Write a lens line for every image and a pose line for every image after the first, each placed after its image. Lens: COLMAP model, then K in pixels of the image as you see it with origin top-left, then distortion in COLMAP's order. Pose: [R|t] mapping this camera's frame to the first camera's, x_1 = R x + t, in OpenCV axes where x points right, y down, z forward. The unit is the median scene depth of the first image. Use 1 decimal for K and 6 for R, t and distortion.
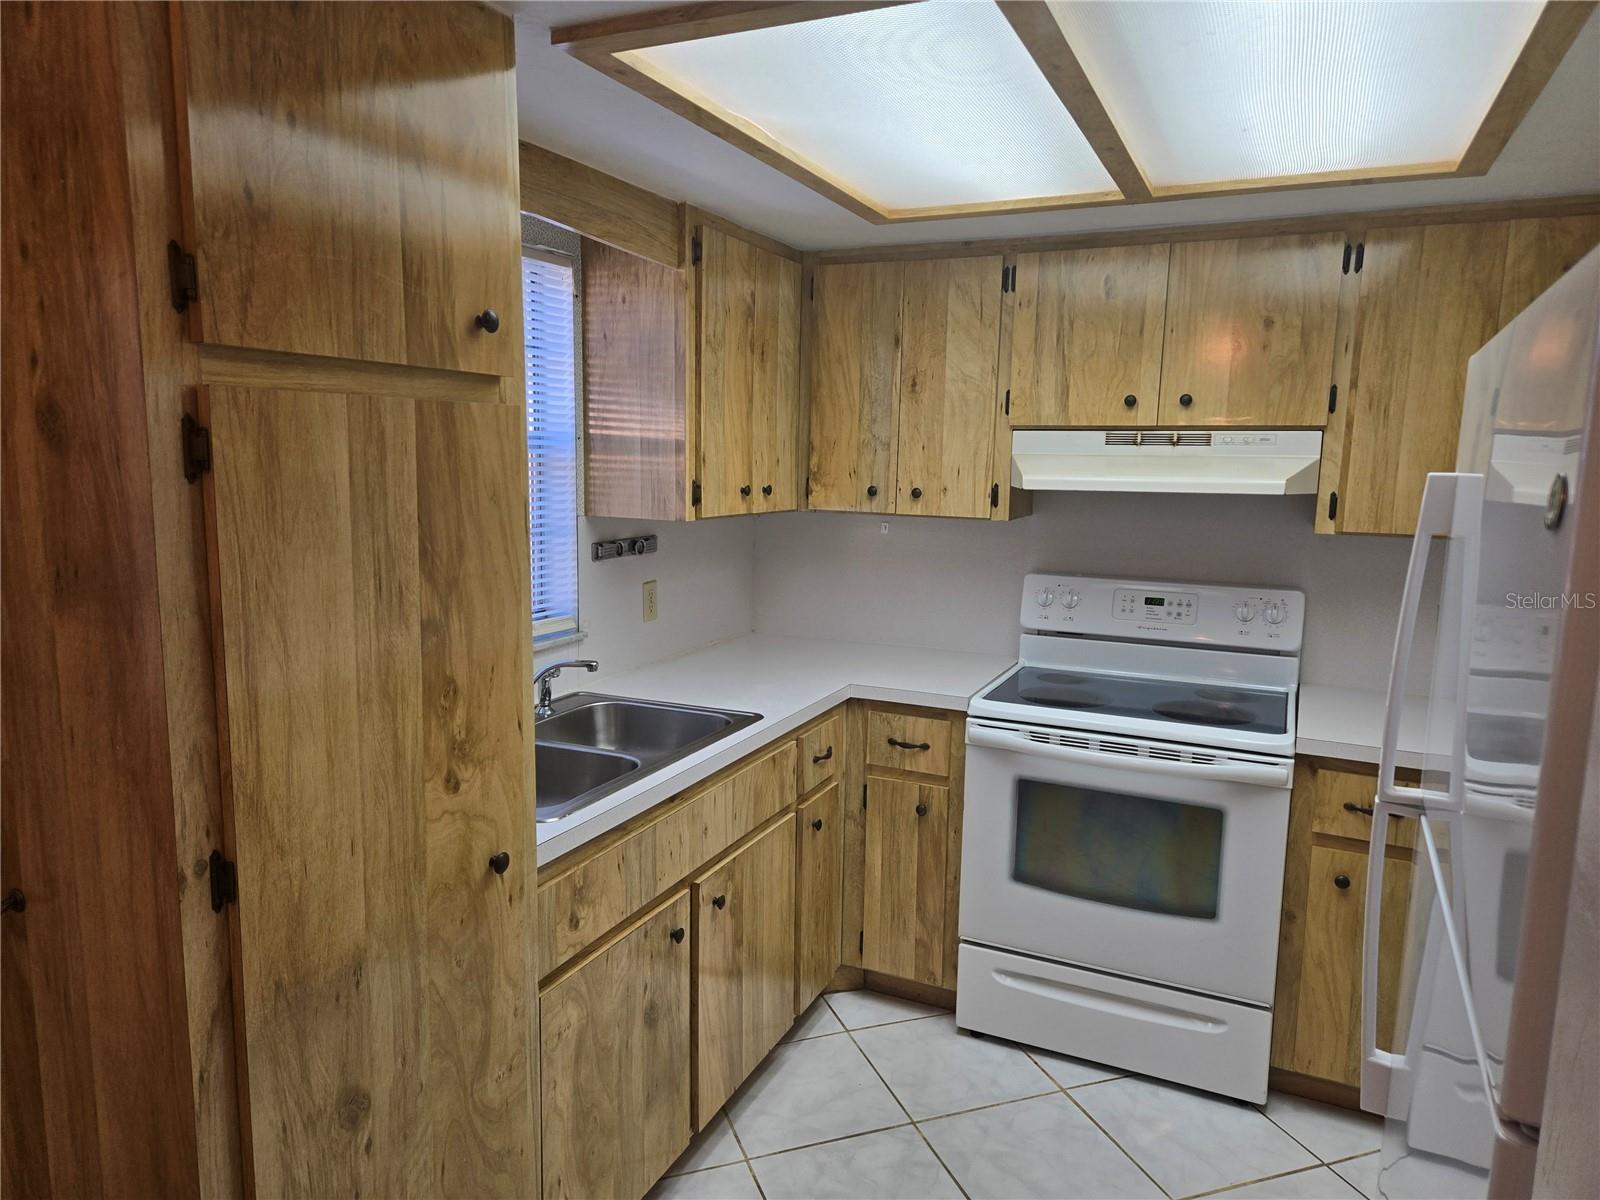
lens RADIAL K [[1067.1, 0, 795.4], [0, 1067.1, 573.1], [0, 0, 1]] dist [0.080564, -0.076900]
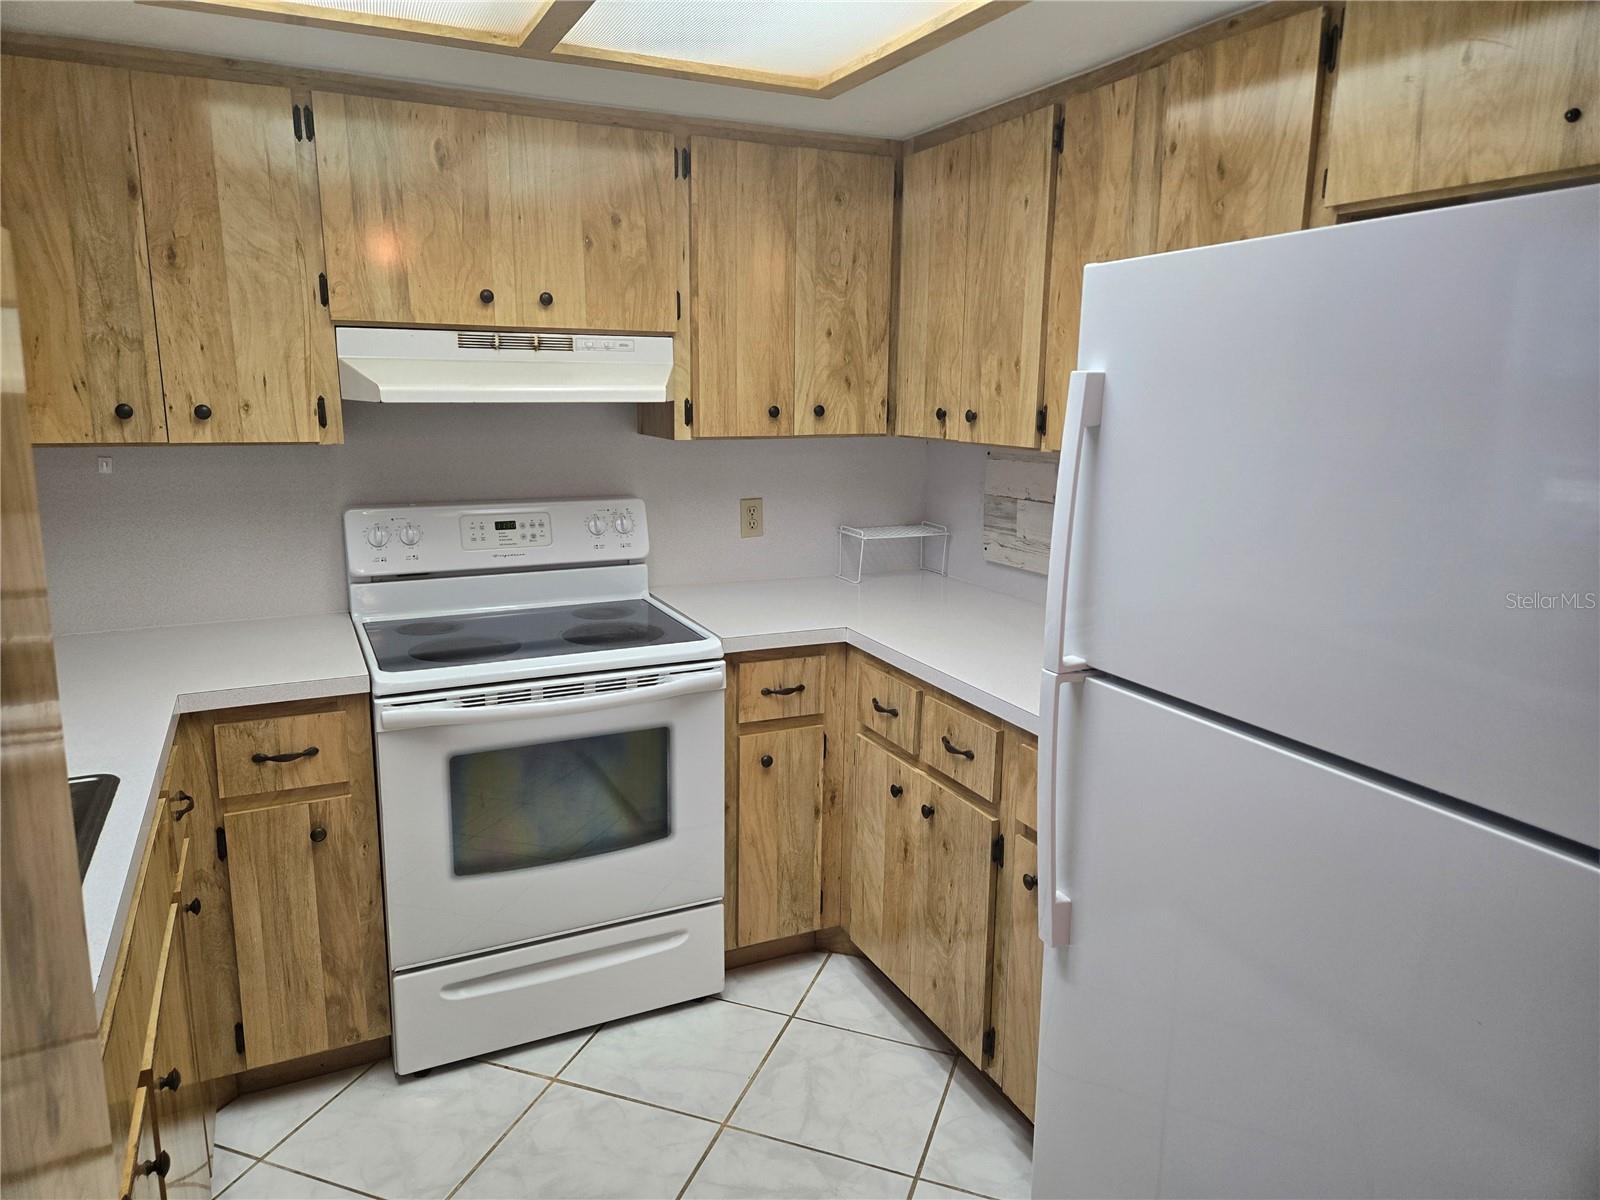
lens RADIAL K [[1067.1, 0, 795.4], [0, 1067.1, 573.1], [0, 0, 1]] dist [0.080564, -0.076900]
pose [[0.632881, -0.150258, 0.759529, -0.221534], [0.089160, 0.988606, 0.121283, -0.023555], [-0.769098, -0.009038, 0.639067, 0.255872]]
